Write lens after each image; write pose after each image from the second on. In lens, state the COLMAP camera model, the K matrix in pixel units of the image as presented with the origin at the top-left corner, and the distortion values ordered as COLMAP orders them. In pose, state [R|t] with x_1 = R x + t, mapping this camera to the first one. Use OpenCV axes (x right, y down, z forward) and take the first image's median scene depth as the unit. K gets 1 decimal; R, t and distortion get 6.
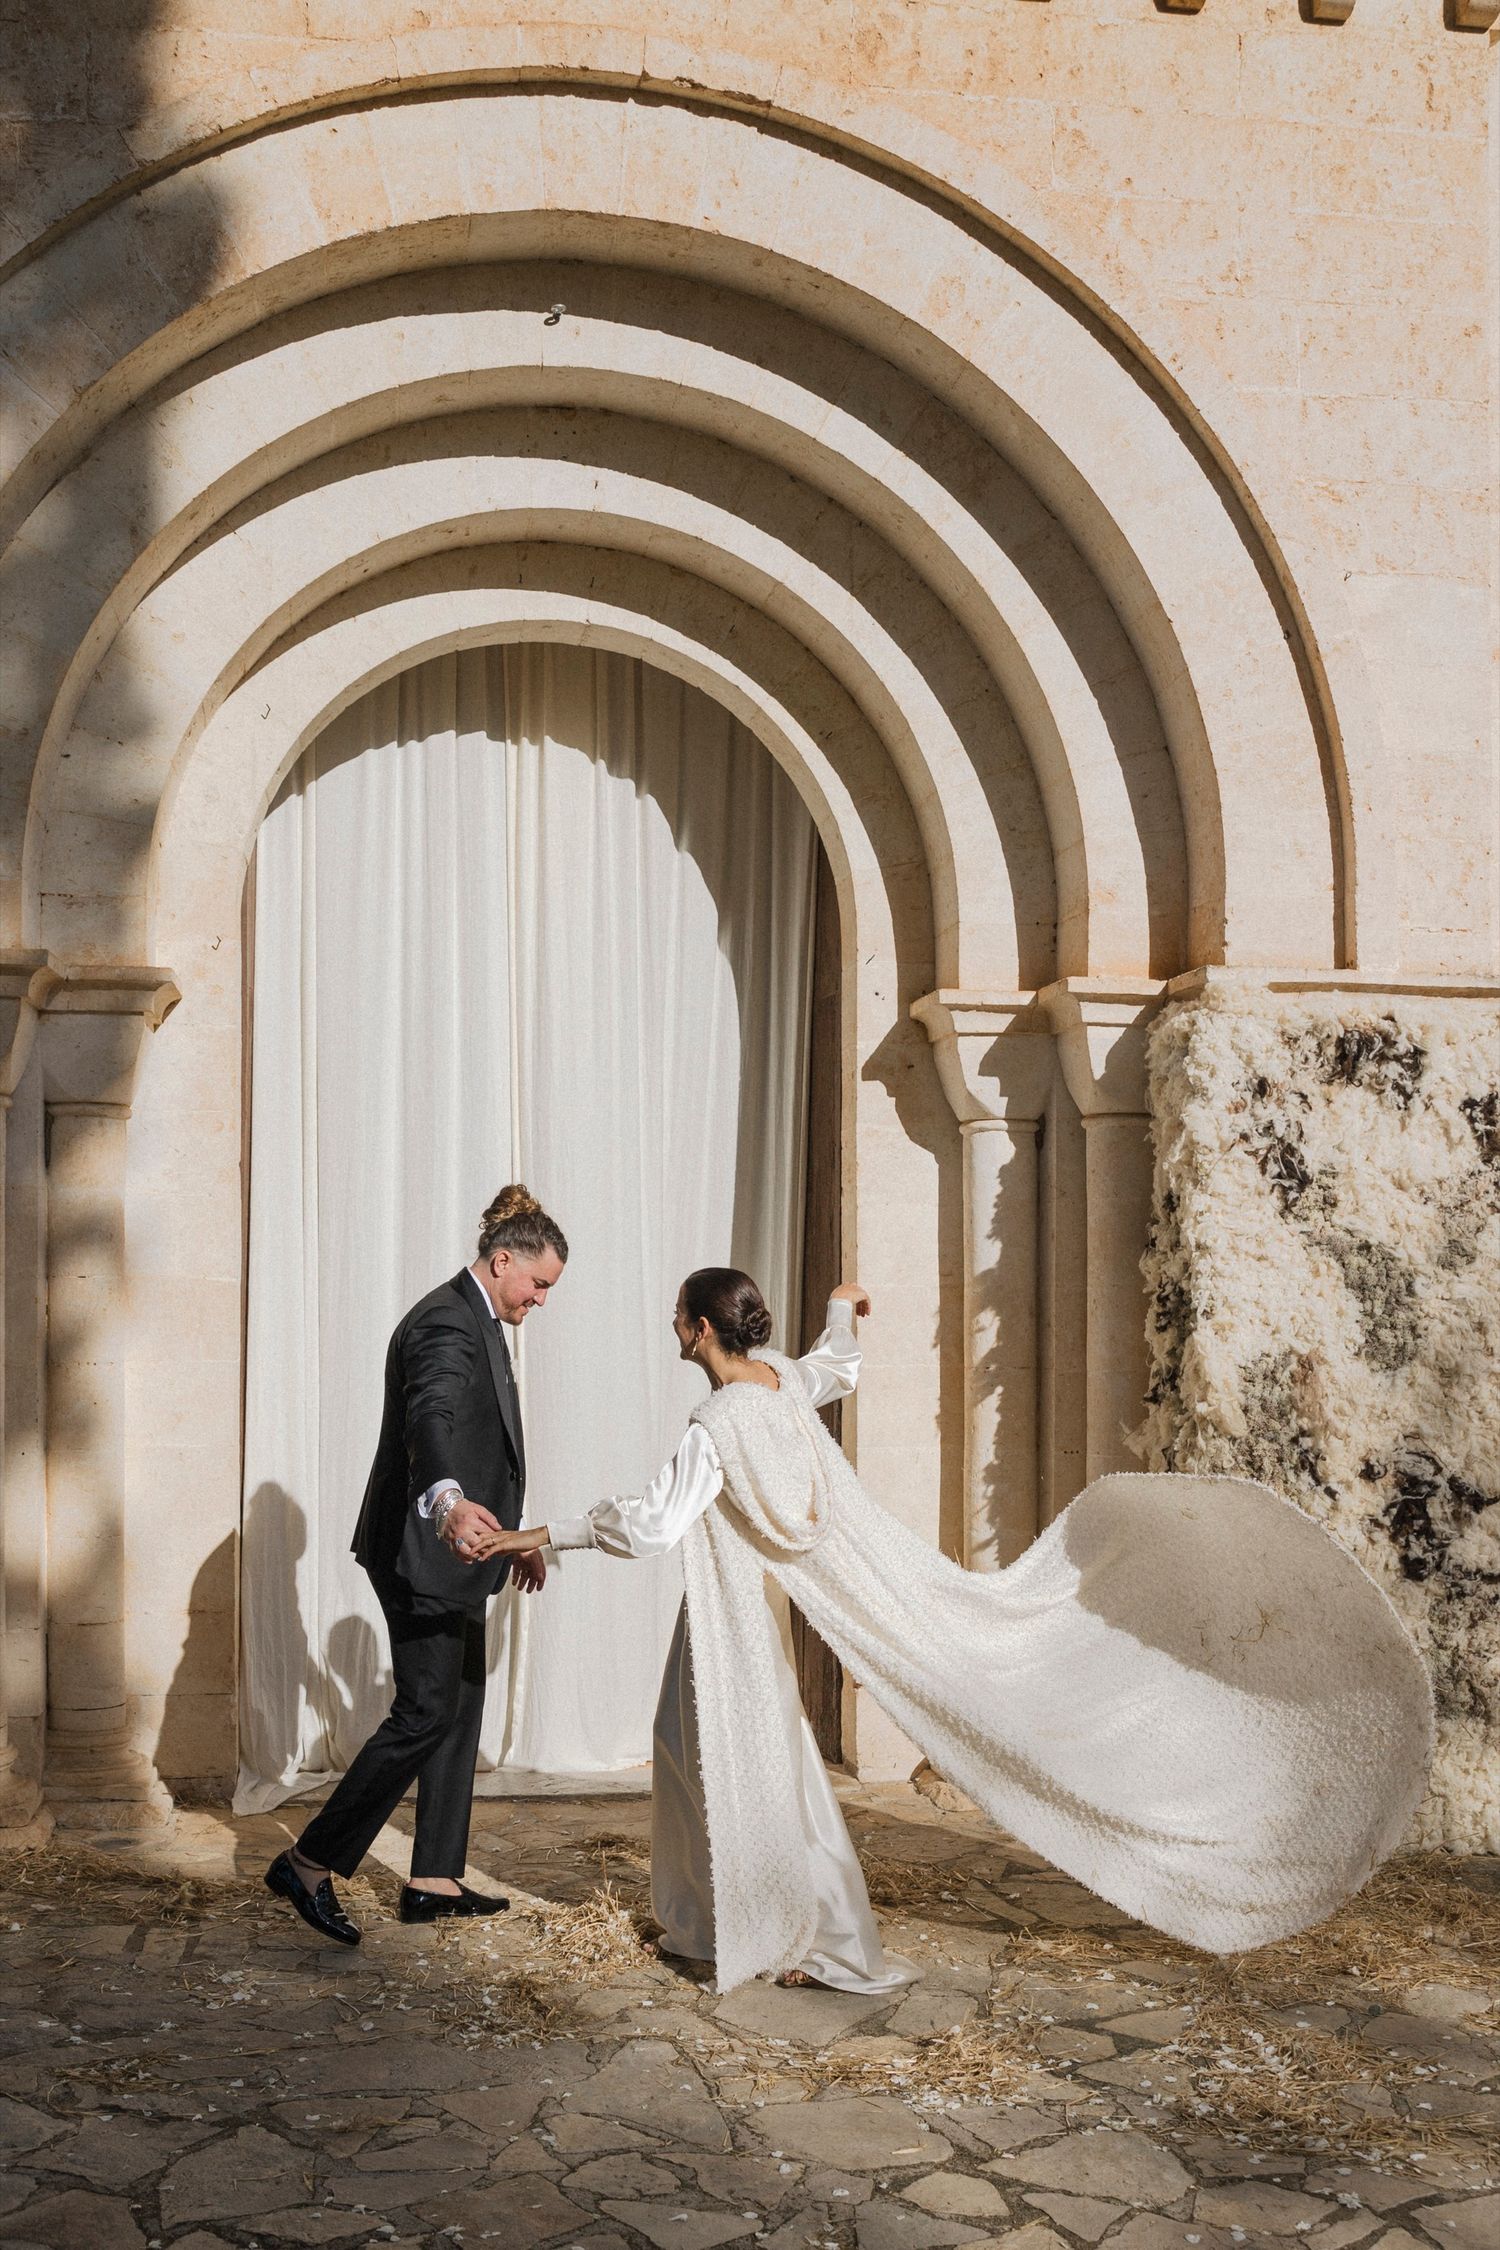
lens RADIAL K [[2302.5, 0, 665.3], [0, 2302.5, 1294.9], [0, 0, 1]] dist [-0.111619, 0.123308]
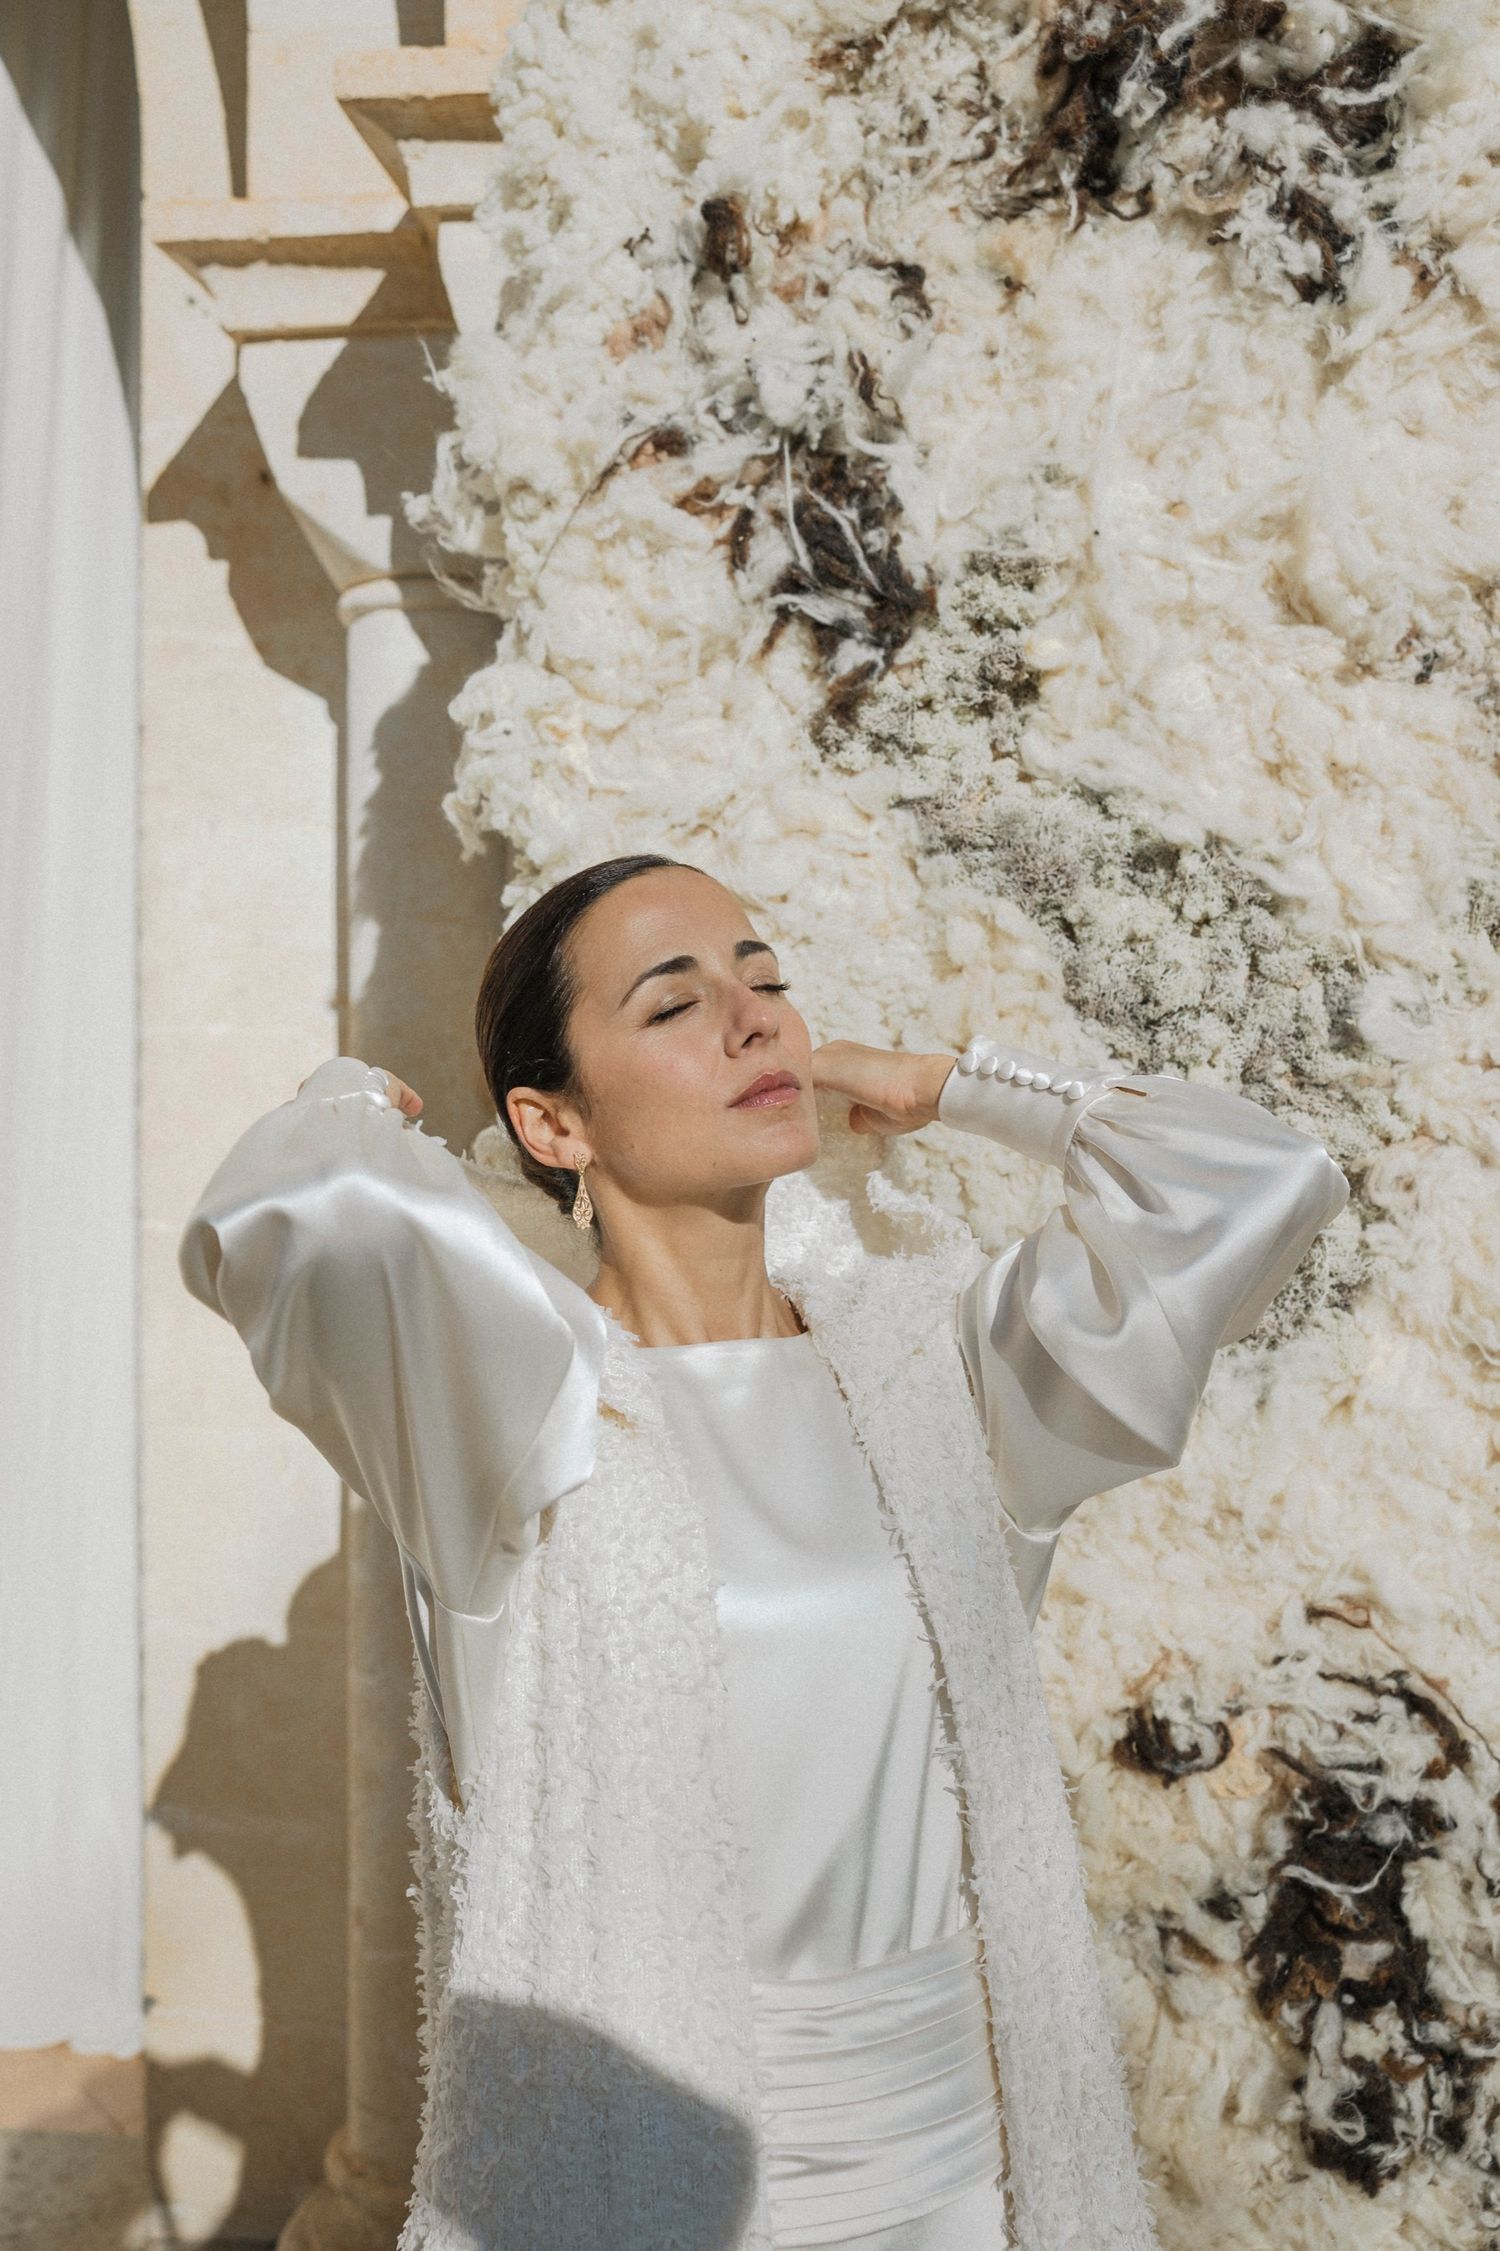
lens RADIAL K [[2163.3, 0, 750.0], [0, 2163.3, 1125.5], [0, 0, 1]] dist [-0.067267, 0.108164]
pose [[0.969406, 0.014182, -0.245054, 0.321371], [-0.009134, 0.999722, 0.021723, 0.003995], [0.245294, -0.018820, 0.969266, 0.755277]]
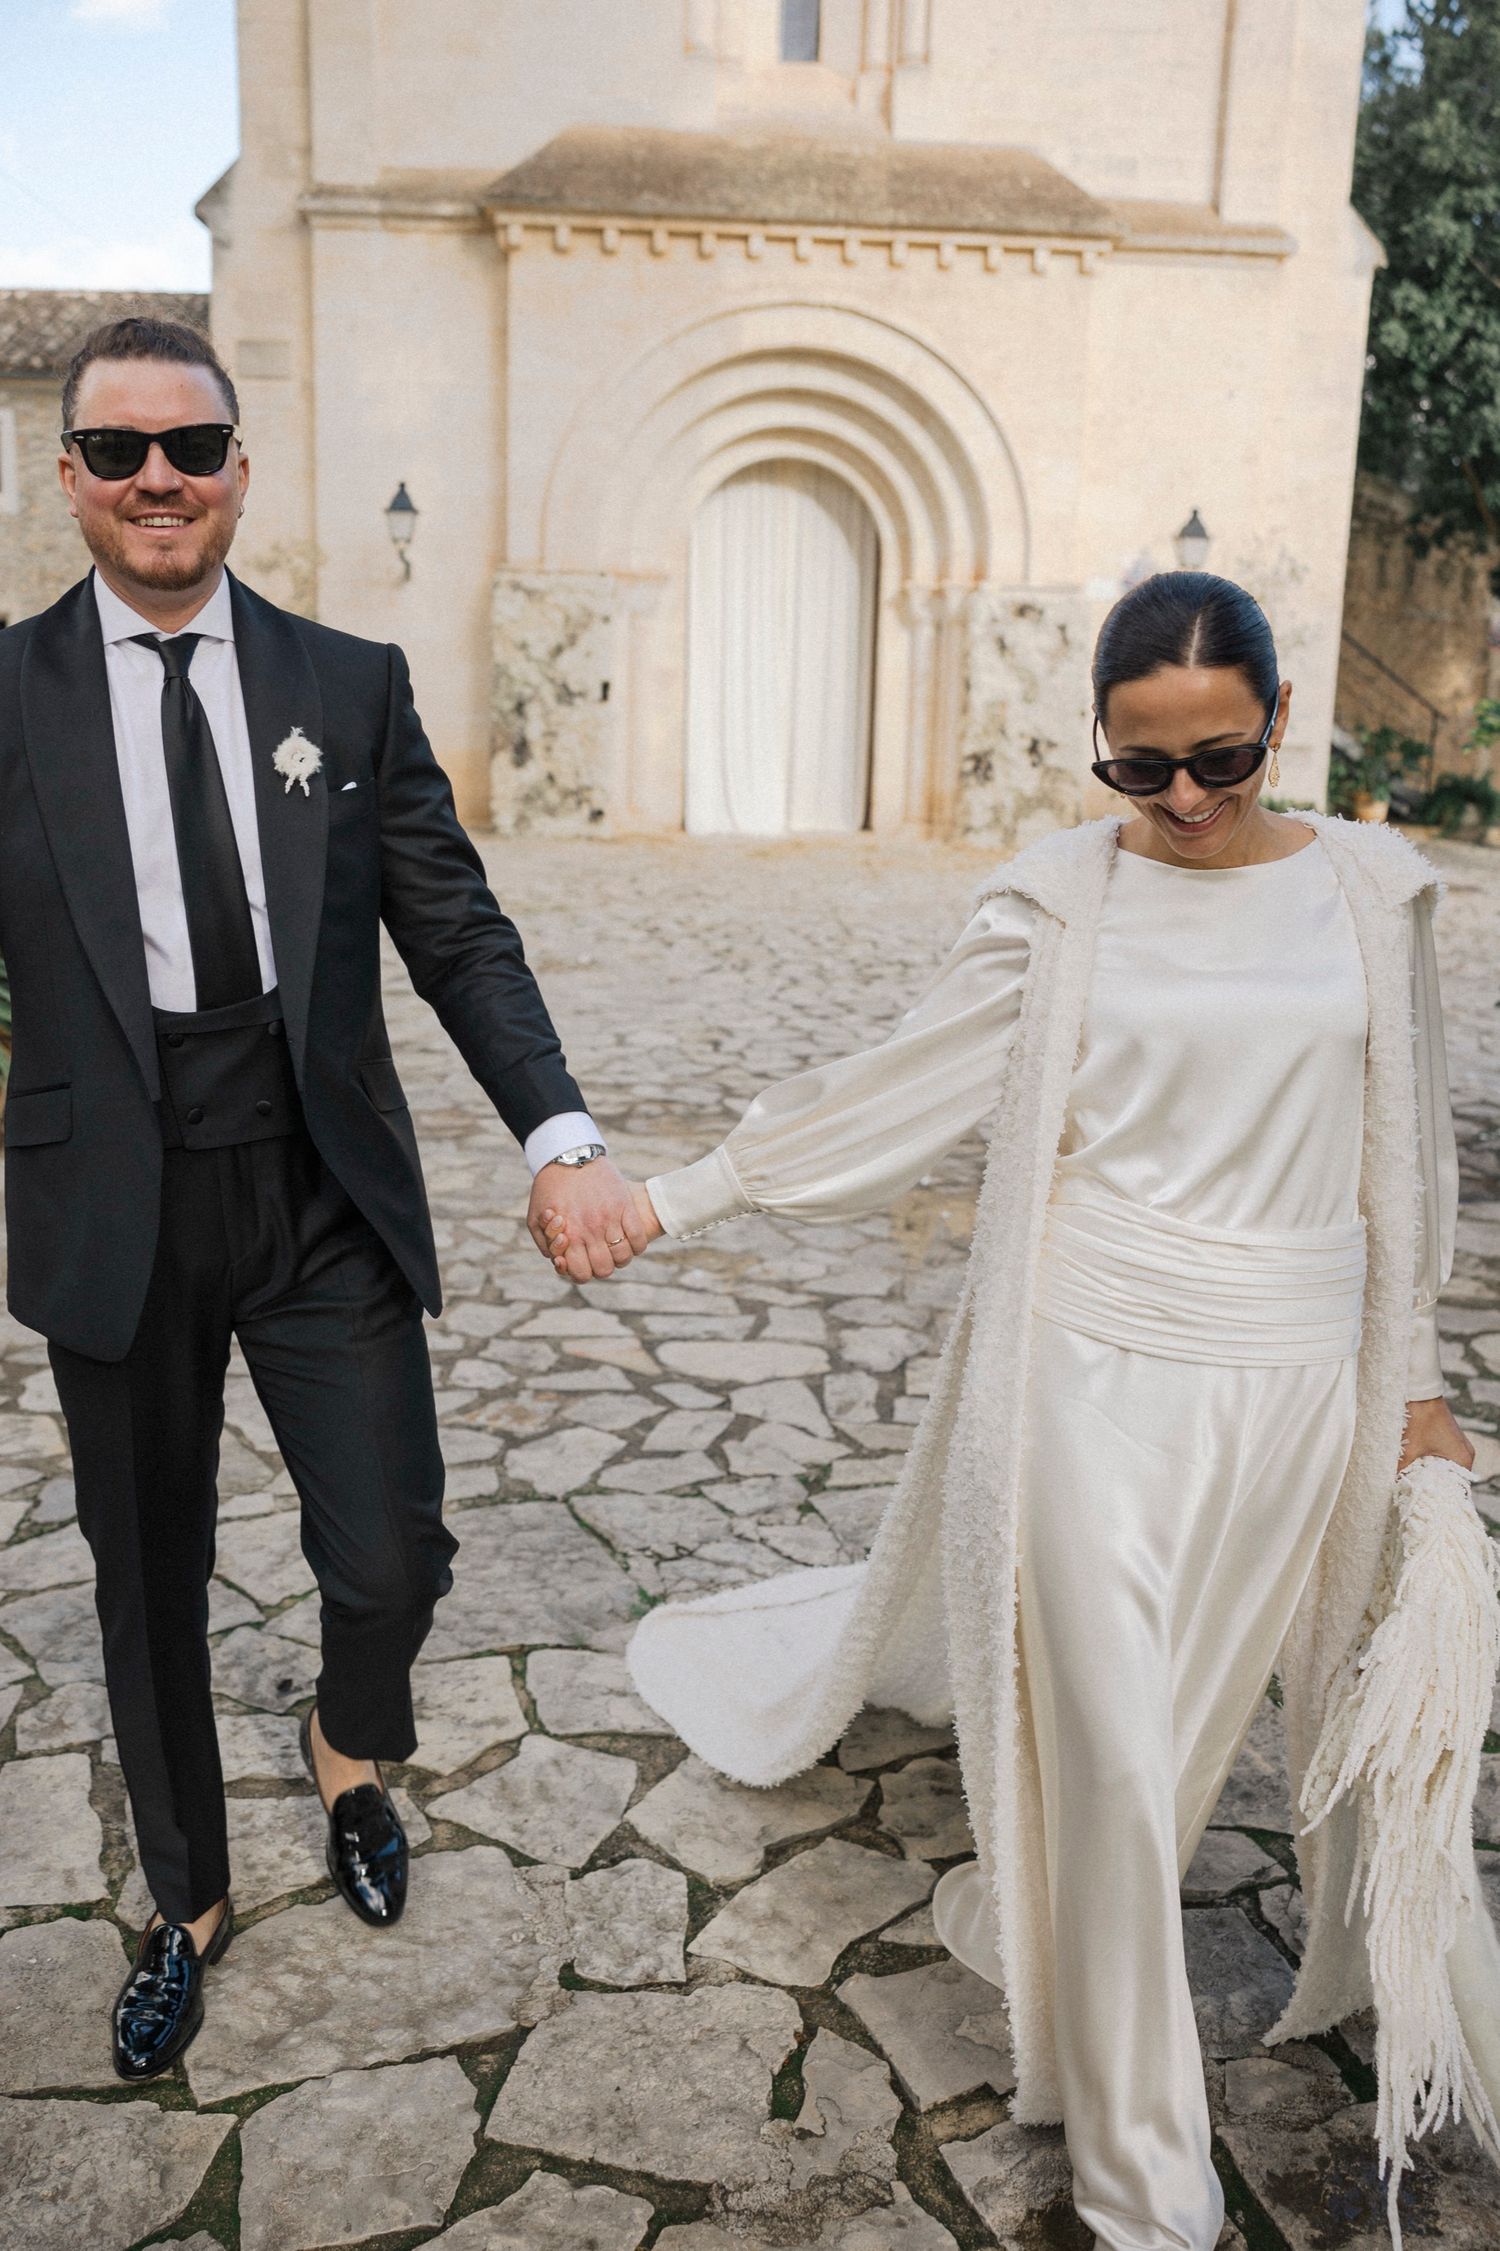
lens RADIAL K [[1916.4, 0, 750.0], [0, 1916.4, 1125.5], [0, 0, 1]] dist [-0.110279, 0.101700]
pose [[0.997430, 0.039785, -0.059593, 0.096819], [-0.024789, 0.971926, 0.233977, -0.011485], [0.067228, -0.231898, 0.970414, -1.906762]]
